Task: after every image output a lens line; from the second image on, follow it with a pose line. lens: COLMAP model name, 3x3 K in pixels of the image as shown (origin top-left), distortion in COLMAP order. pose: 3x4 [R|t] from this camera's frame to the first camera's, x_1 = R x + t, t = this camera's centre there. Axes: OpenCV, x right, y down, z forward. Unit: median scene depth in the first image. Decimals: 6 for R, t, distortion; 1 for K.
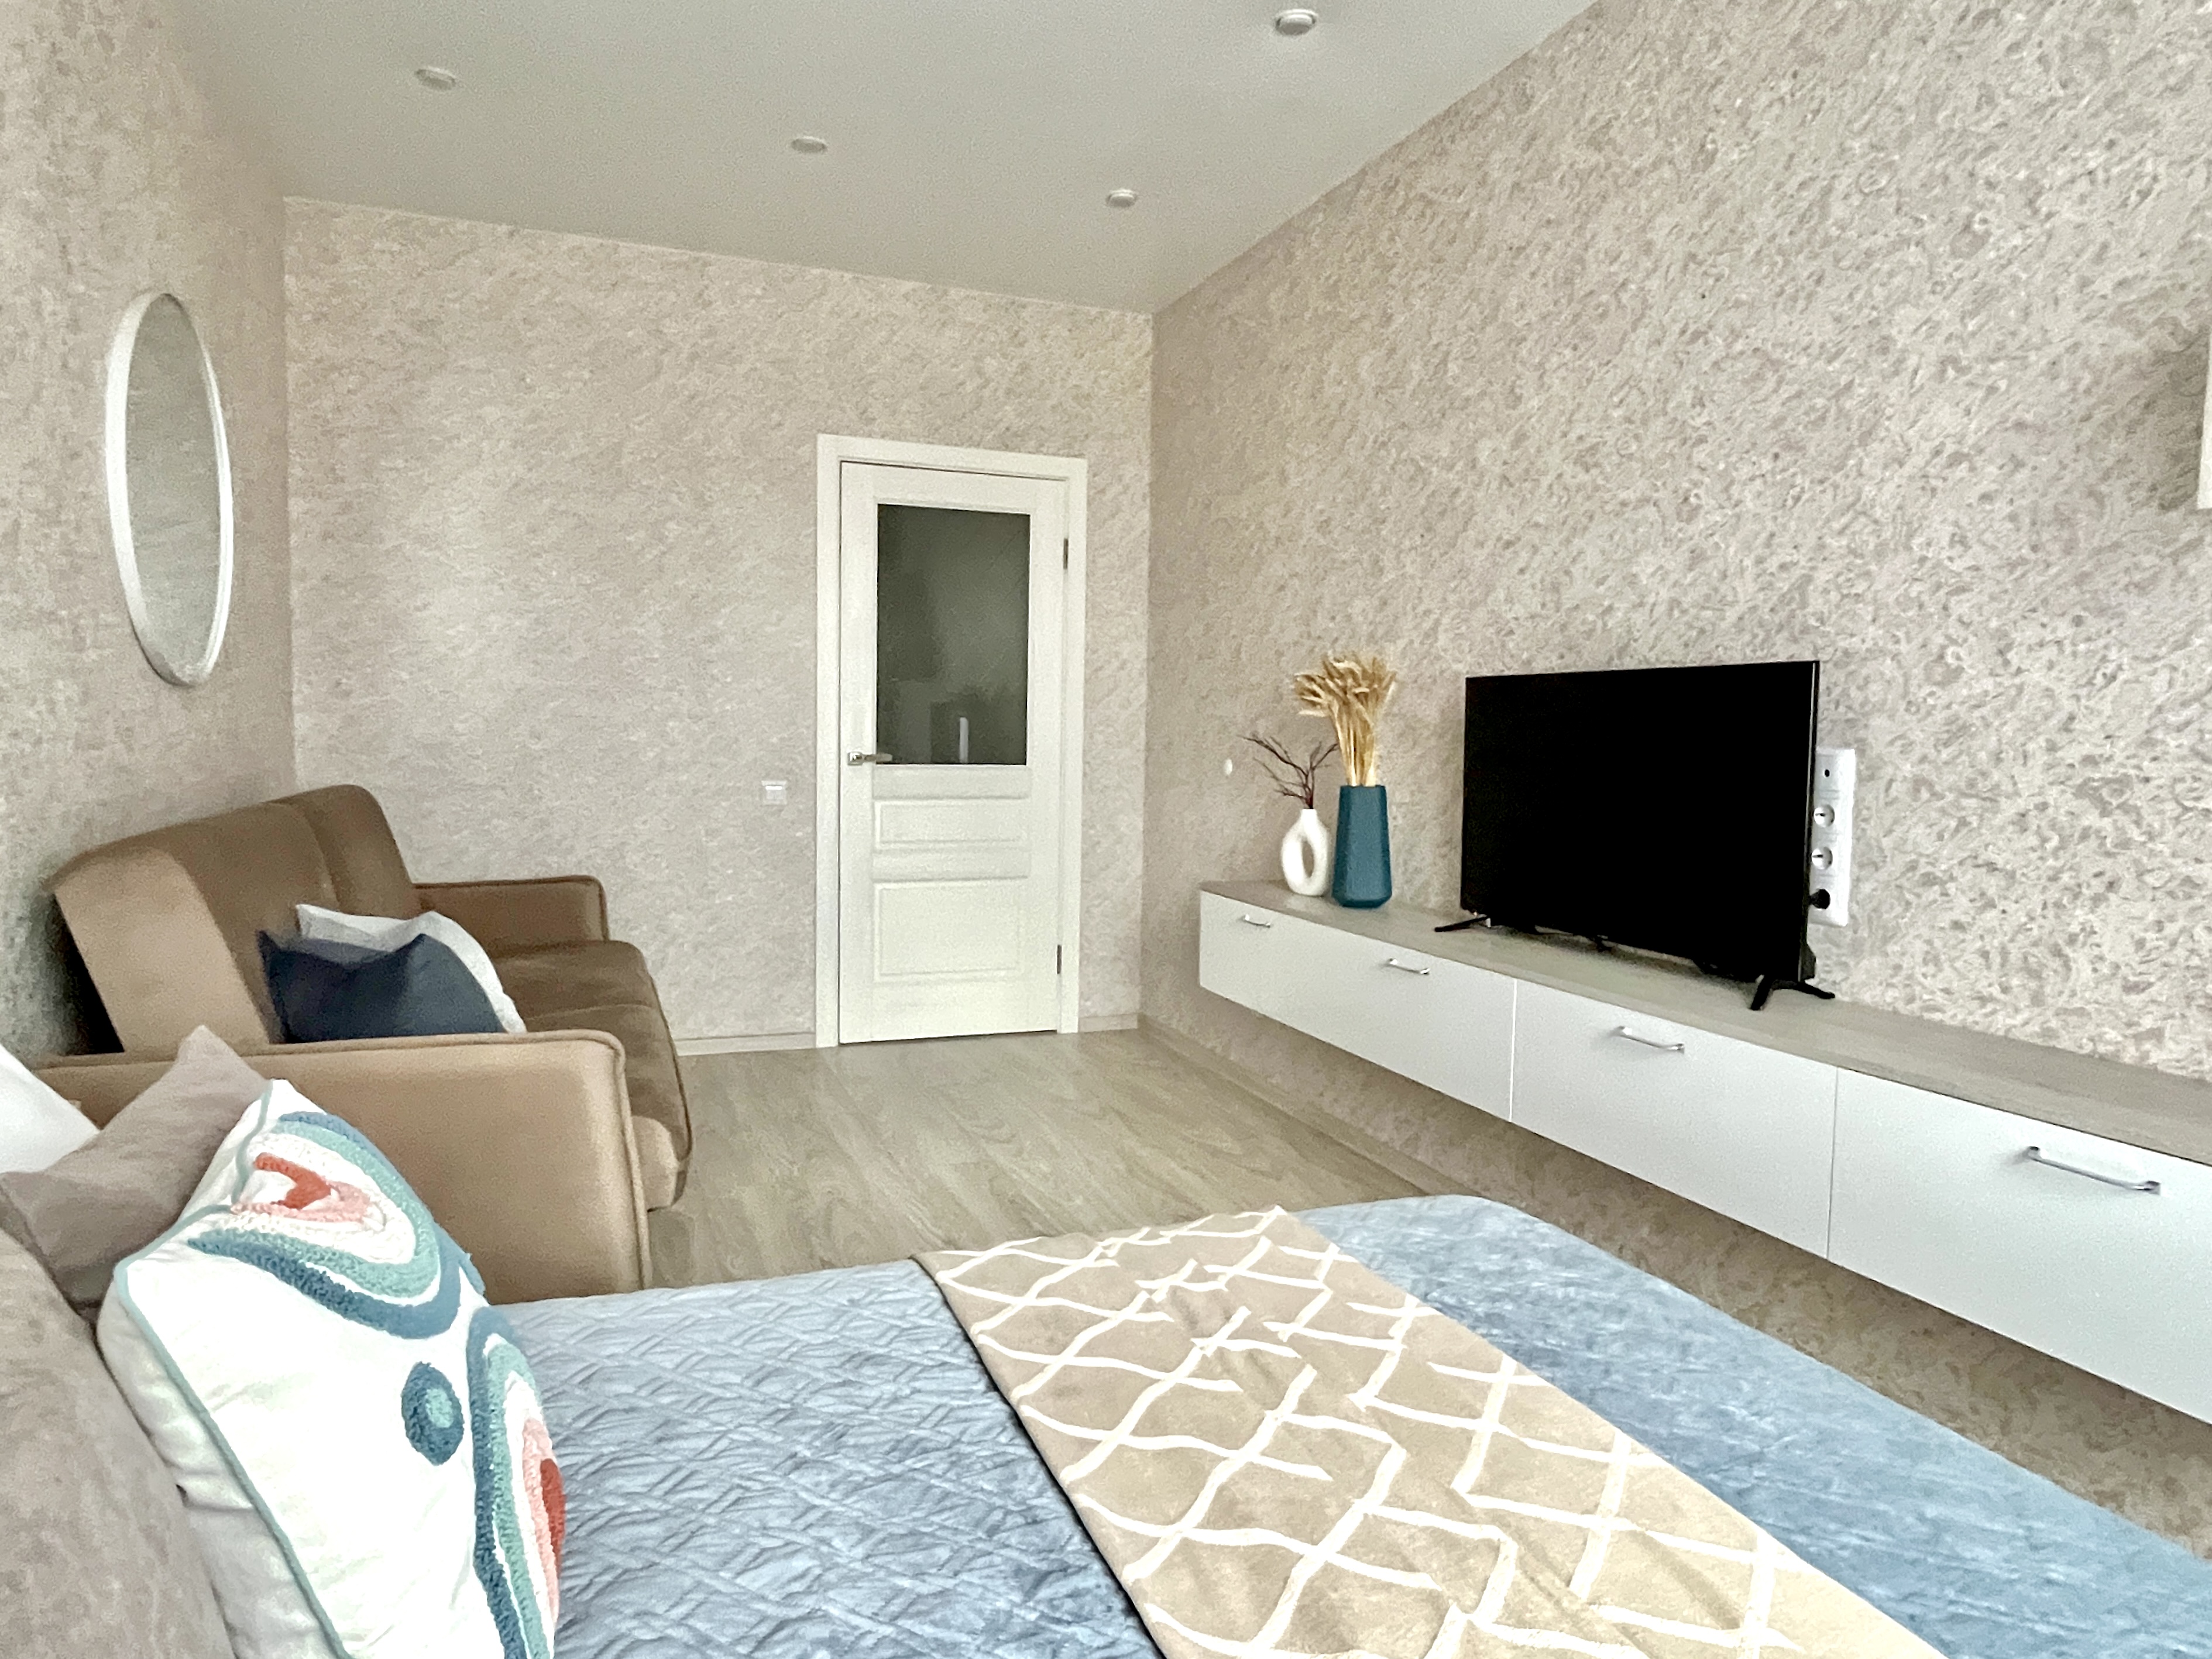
lens RADIAL K [[1406.0, 0, 1106.0], [0, 1406.0, 829.5], [0, 0, 1]] dist [0.004475, -0.000527]
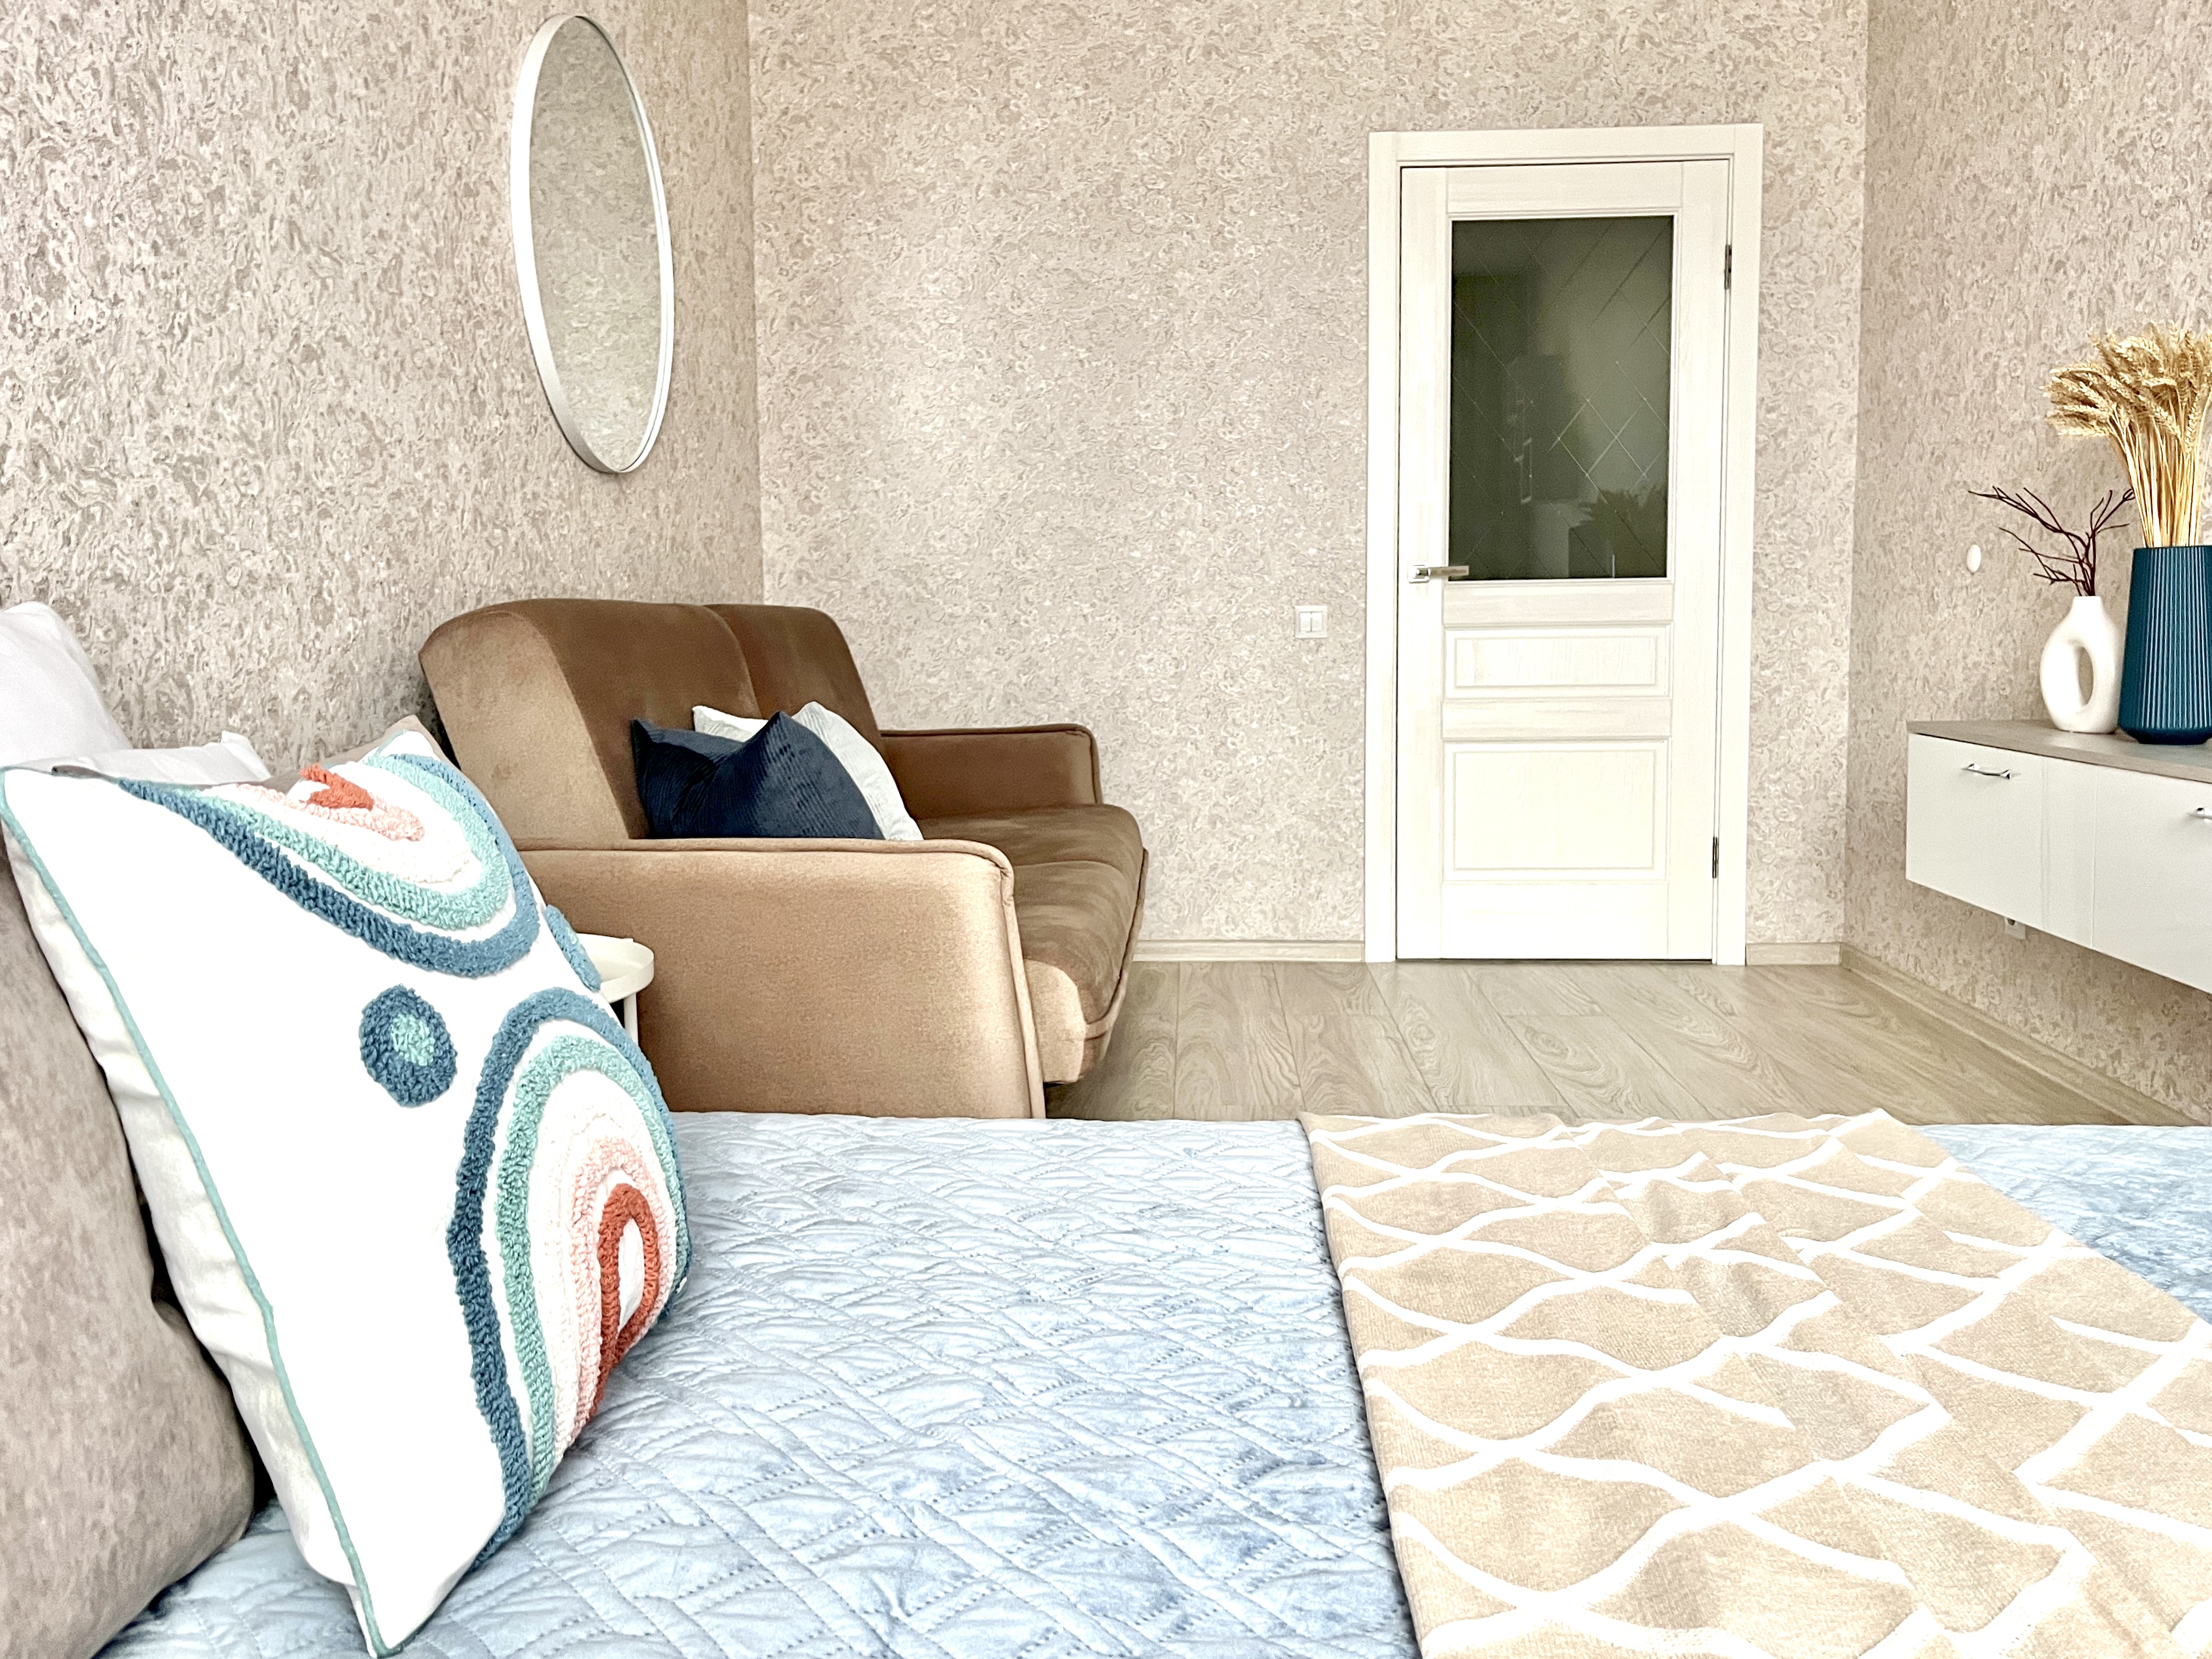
lens RADIAL K [[1839.3, 0, 1170.0], [0, 1839.3, 827.8], [0, 0, 1]] dist [0.077845, -0.115551]
pose [[0.915438, 0.007888, -0.402382, 0.151271], [-0.005599, 0.999961, 0.006864, 0.125319], [0.402420, -0.004031, 0.915446, 0.094464]]
